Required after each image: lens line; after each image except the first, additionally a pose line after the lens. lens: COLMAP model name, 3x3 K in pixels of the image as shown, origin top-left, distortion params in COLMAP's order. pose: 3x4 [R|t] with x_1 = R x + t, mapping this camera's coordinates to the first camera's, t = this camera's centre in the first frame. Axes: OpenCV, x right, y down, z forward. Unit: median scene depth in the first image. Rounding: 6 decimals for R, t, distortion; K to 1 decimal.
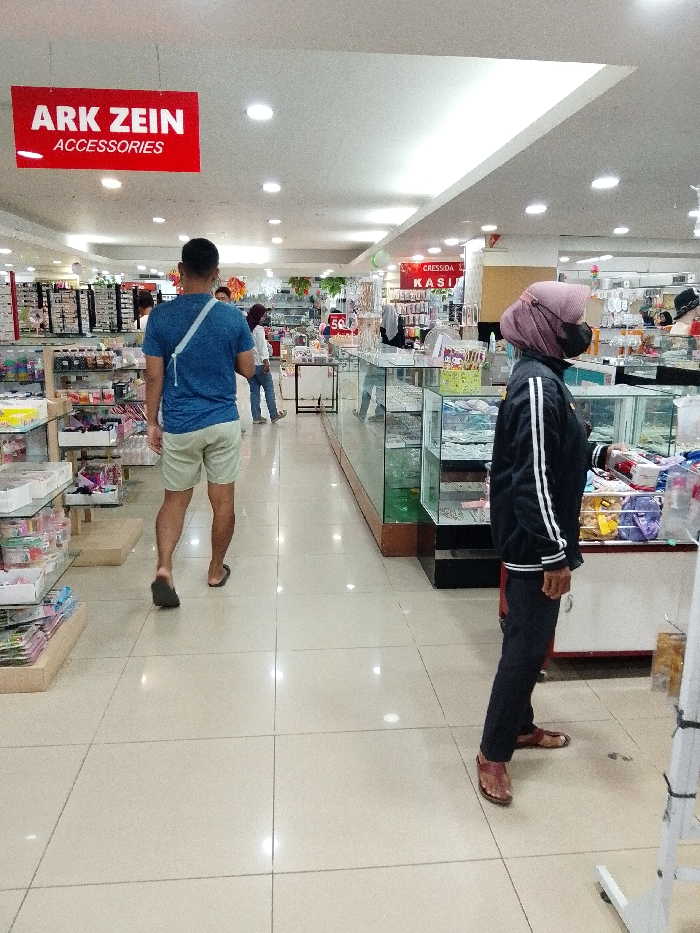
lens RADIAL K [[754.8, 0, 350.0], [0, 754.8, 466.5], [0, 0, 1]] dist [0.000825, -0.000688]
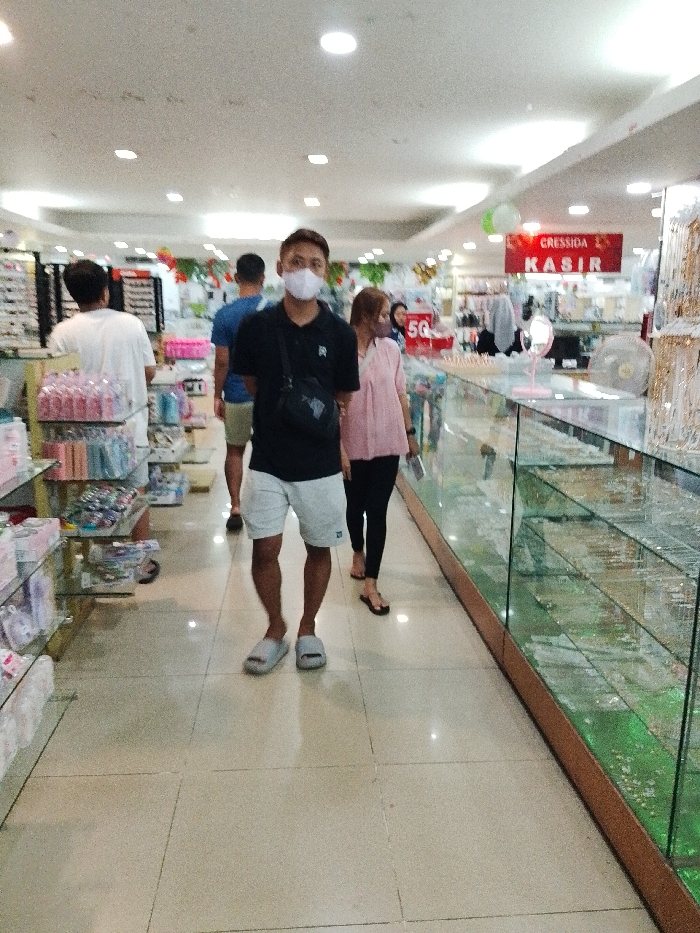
lens RADIAL K [[761.9, 0, 350.0], [0, 761.9, 466.5], [0, 0, 1]] dist [-0.066635, -0.000132]
pose [[0.999801, 0.010761, -0.016772, -0.053523], [-0.010648, 0.999920, 0.006786, -0.072448], [0.016844, -0.006606, 0.999836, 0.346429]]
